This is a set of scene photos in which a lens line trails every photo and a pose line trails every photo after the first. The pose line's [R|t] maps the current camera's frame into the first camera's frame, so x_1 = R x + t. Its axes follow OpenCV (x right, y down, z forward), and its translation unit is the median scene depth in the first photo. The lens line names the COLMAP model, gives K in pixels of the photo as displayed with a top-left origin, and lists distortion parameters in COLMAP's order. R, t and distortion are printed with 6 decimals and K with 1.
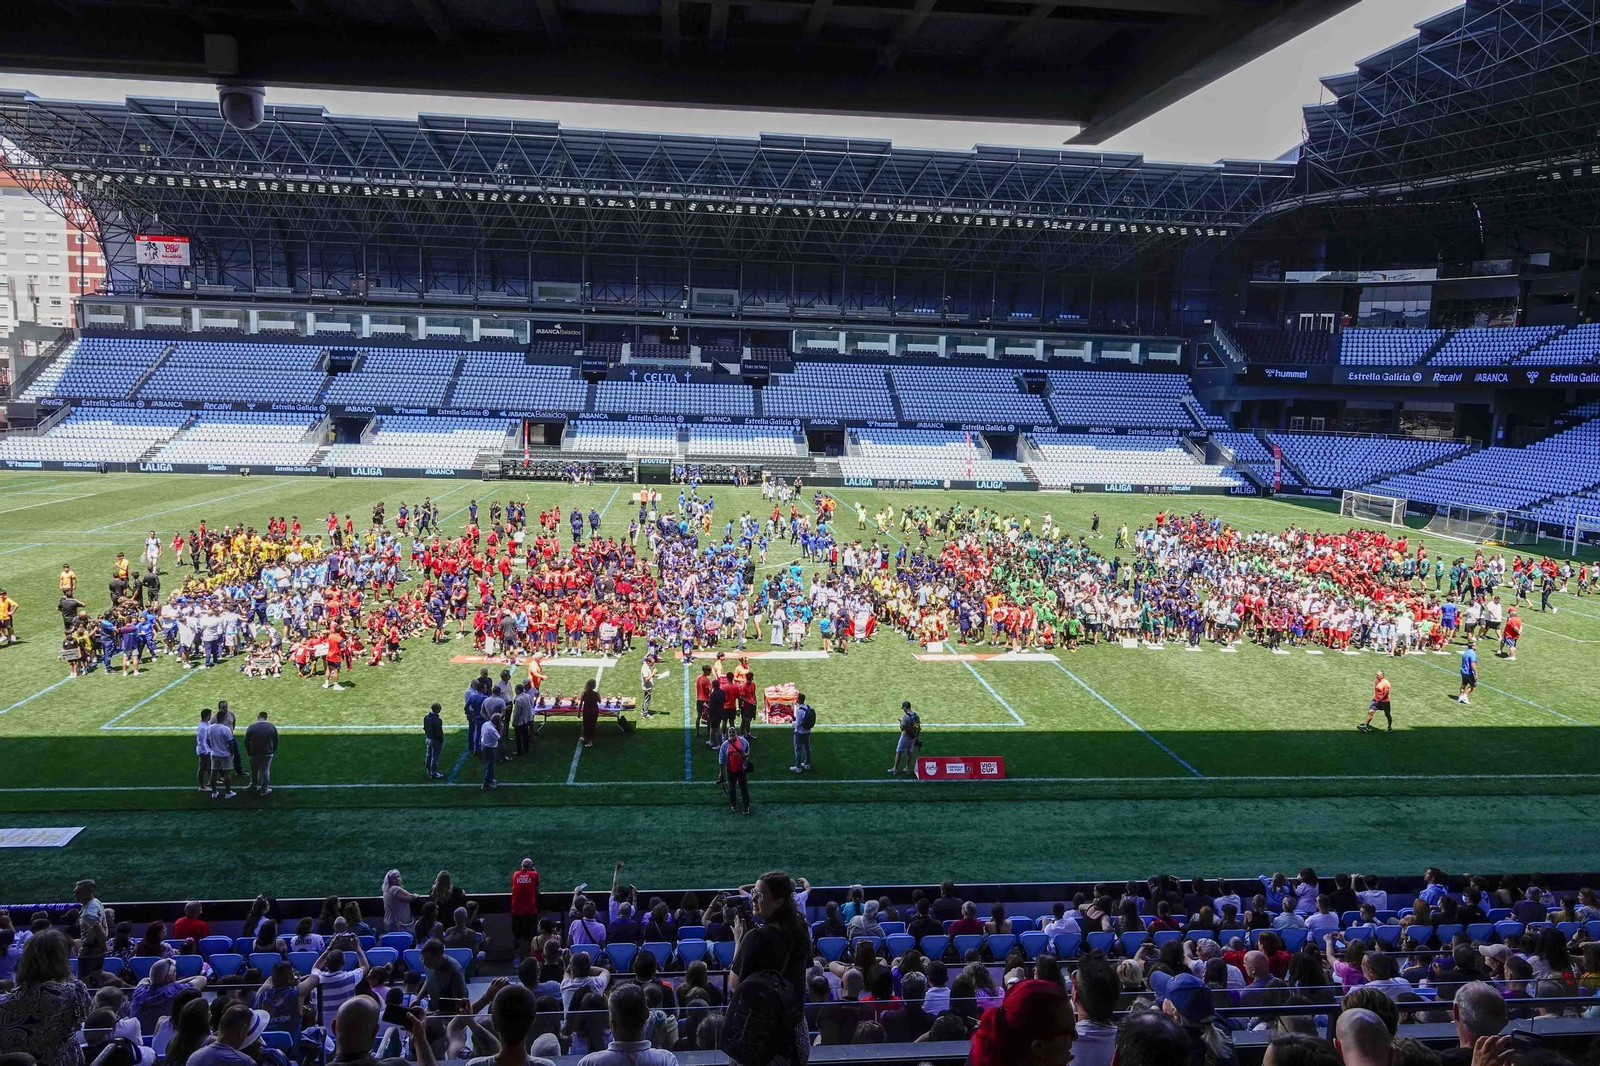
lens RADIAL K [[1118.9, 0, 801.2], [0, 1118.9, 528.4], [0, 0, 1]] dist [0.004229, -0.001284]
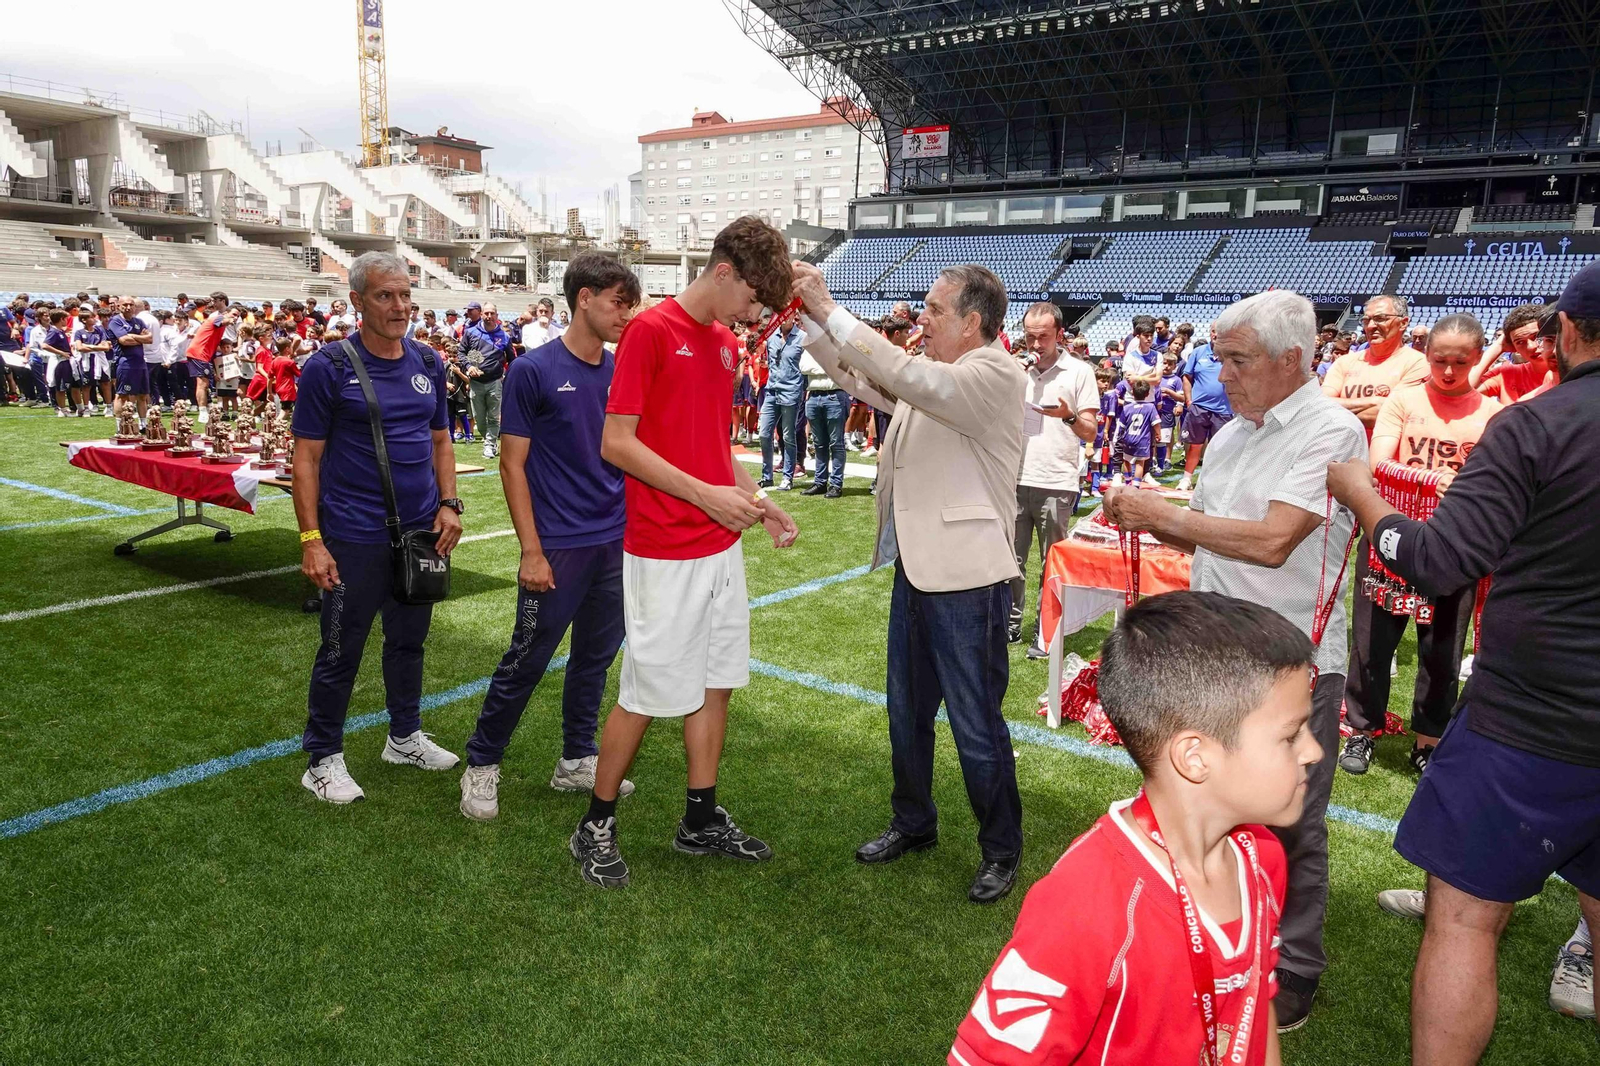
lens RADIAL K [[1118.9, 0, 801.2], [0, 1118.9, 528.4], [0, 0, 1]] dist [0.004229, -0.001284]
pose [[0.750883, 0.109208, -0.651344, 0.009076], [-0.094129, 0.993862, 0.058123, 0.033708], [0.653693, 0.017667, 0.756553, 0.213201]]
